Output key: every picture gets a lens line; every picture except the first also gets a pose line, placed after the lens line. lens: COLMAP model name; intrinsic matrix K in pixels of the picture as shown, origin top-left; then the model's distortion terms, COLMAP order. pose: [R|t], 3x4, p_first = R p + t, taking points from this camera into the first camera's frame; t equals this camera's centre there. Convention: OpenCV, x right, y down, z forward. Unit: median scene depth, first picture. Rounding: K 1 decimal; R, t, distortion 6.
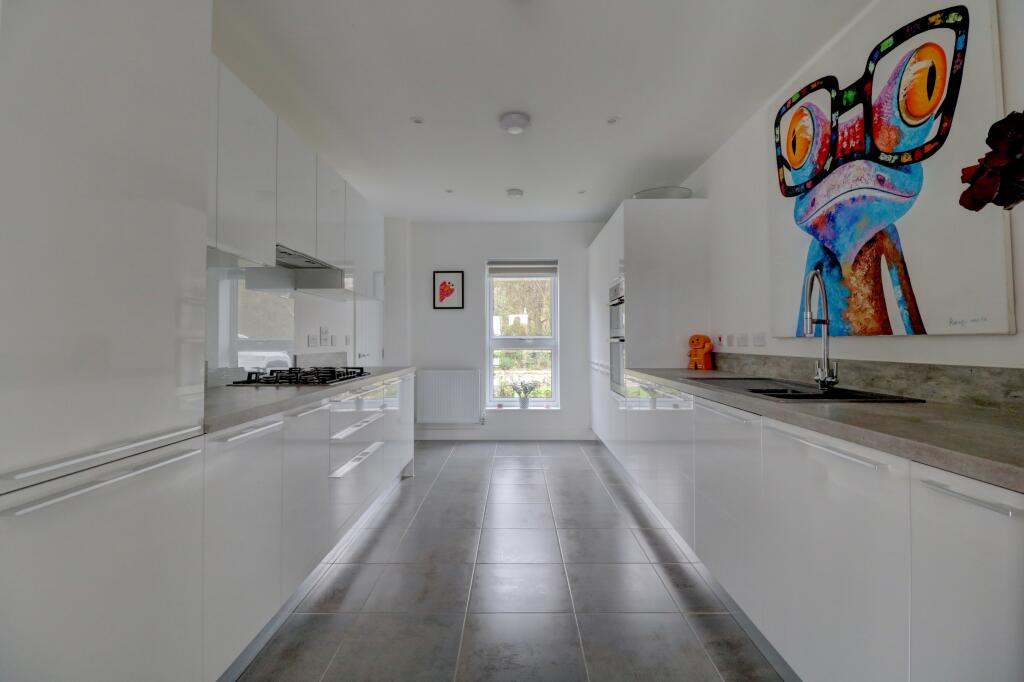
lens RADIAL K [[478.8, 0, 515.2], [0, 478.8, 329.7], [0, 0, 1]] dist [-0.013513, -0.005113]
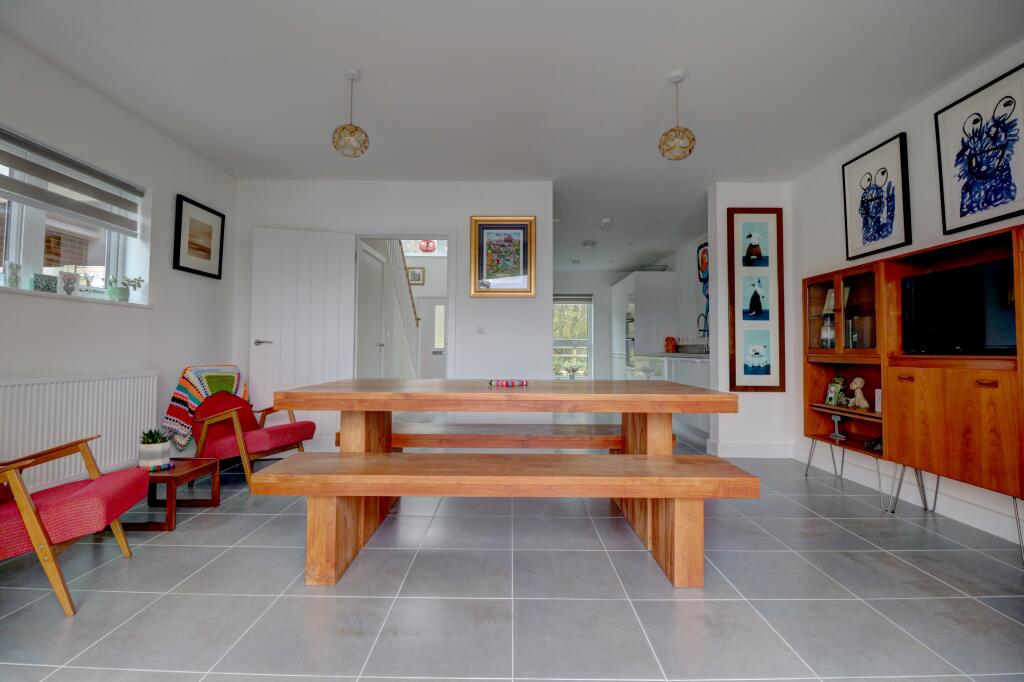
lens RADIAL K [[478.8, 0, 507.8], [0, 478.8, 338.9], [0, 0, 1]] dist [-0.013513, -0.005113]
pose [[0.999955, 0.002420, -0.009221, -0.519792], [-0.002383, 0.999989, 0.004006, 0.021087], [0.009231, -0.003984, 0.999949, -1.861347]]
